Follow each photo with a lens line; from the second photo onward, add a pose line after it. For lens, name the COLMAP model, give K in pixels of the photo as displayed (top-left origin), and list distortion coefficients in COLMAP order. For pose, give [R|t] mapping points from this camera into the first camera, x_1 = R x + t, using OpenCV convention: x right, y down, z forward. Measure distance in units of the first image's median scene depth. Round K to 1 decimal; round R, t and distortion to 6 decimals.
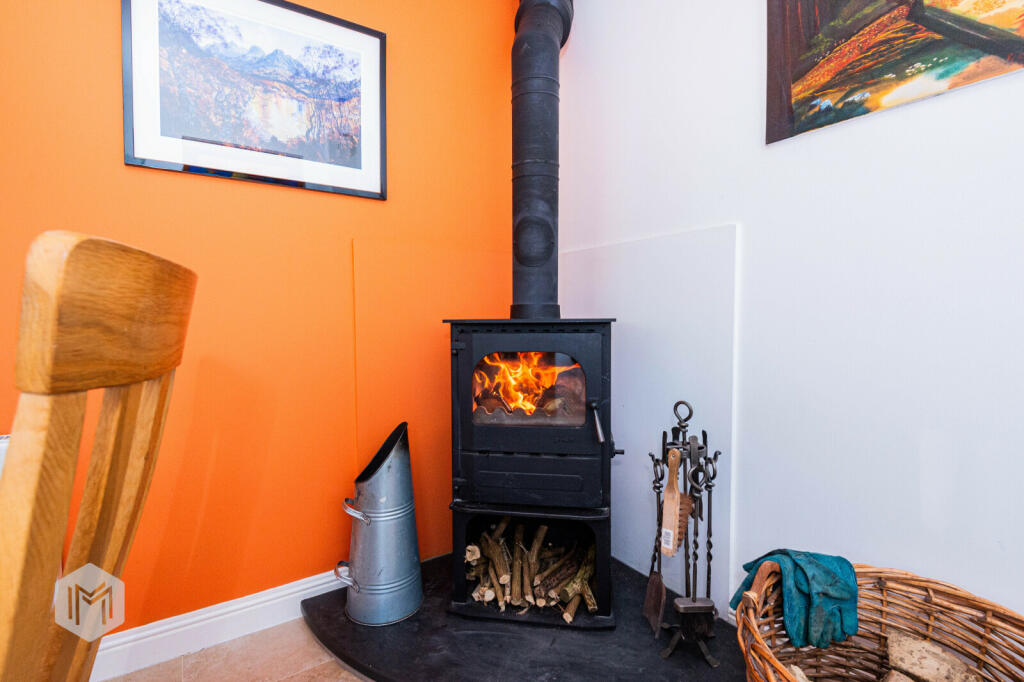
lens RADIAL K [[471.8, 0, 512.4], [0, 471.8, 352.3], [0, 0, 1]] dist [-0.025706, -0.000360]
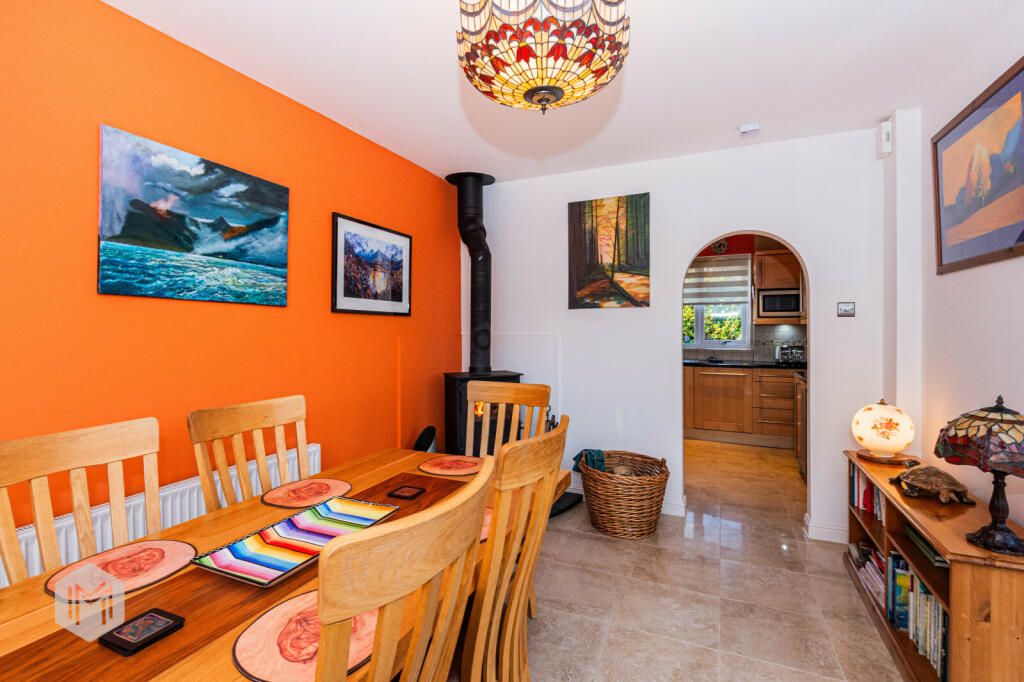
lens RADIAL K [[486.7, 0, 514.5], [0, 486.7, 338.6], [0, 0, 1]] dist [-0.002376, -0.000847]
pose [[0.839602, -0.005330, 0.543176, -1.209550], [0.033871, 0.998520, -0.042557, -0.146860], [-0.542145, 0.054129, 0.838540, -1.160464]]
